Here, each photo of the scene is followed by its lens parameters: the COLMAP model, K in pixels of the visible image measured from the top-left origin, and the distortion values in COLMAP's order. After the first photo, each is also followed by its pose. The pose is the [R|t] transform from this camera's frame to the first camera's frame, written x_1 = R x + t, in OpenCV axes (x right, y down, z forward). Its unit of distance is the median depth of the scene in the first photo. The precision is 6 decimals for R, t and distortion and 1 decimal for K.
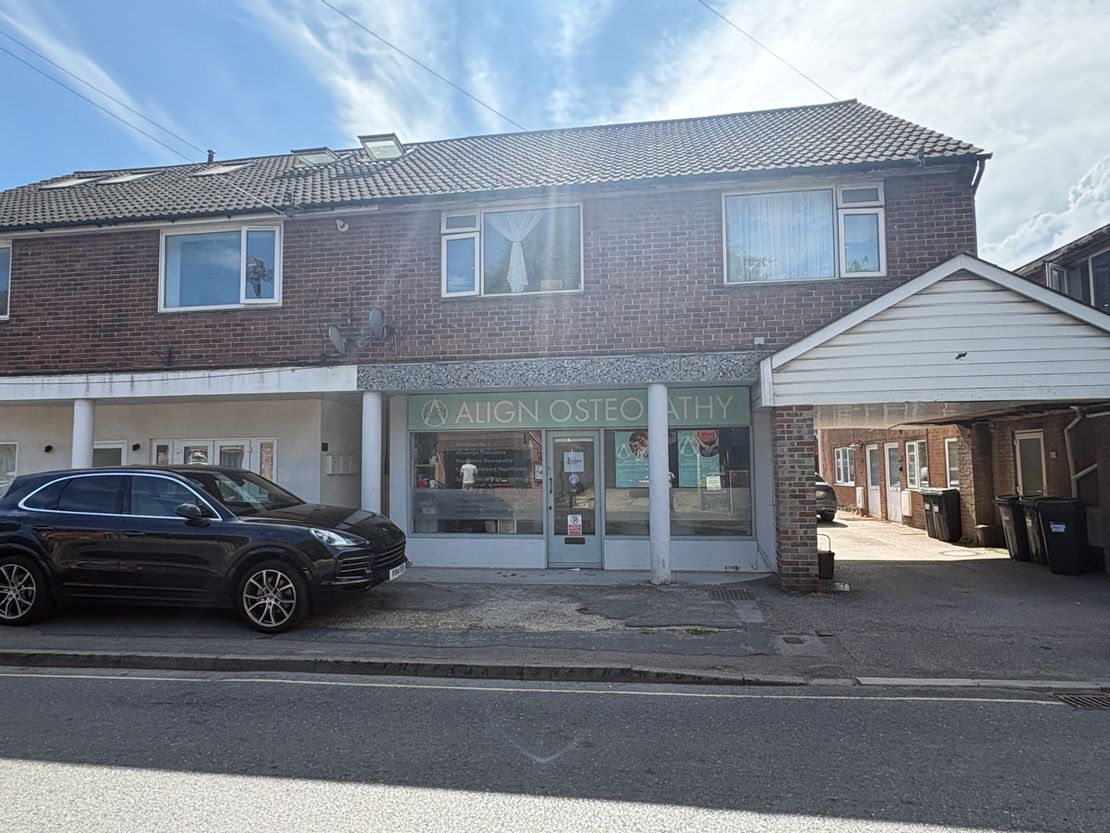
lens RADIAL K [[677.8, 0, 555.0], [0, 677.8, 416.5], [0, 0, 1]] dist [0.000694, 0.001019]
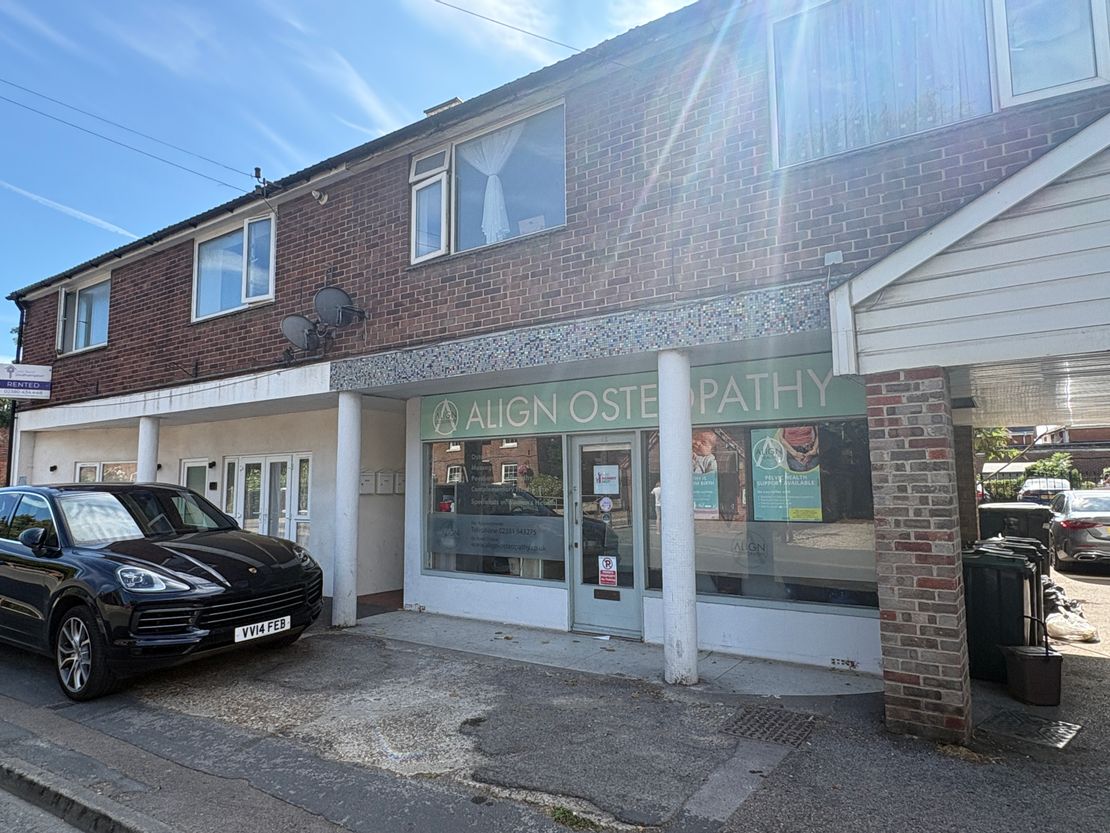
lens RADIAL K [[677.8, 0, 555.0], [0, 677.8, 416.5], [0, 0, 1]] dist [0.000694, 0.001019]
pose [[0.902444, -0.039846, -0.428961, 0.302004], [0.027909, 0.999029, -0.034086, 0.026594], [0.429903, 0.018789, 0.902680, 0.376997]]
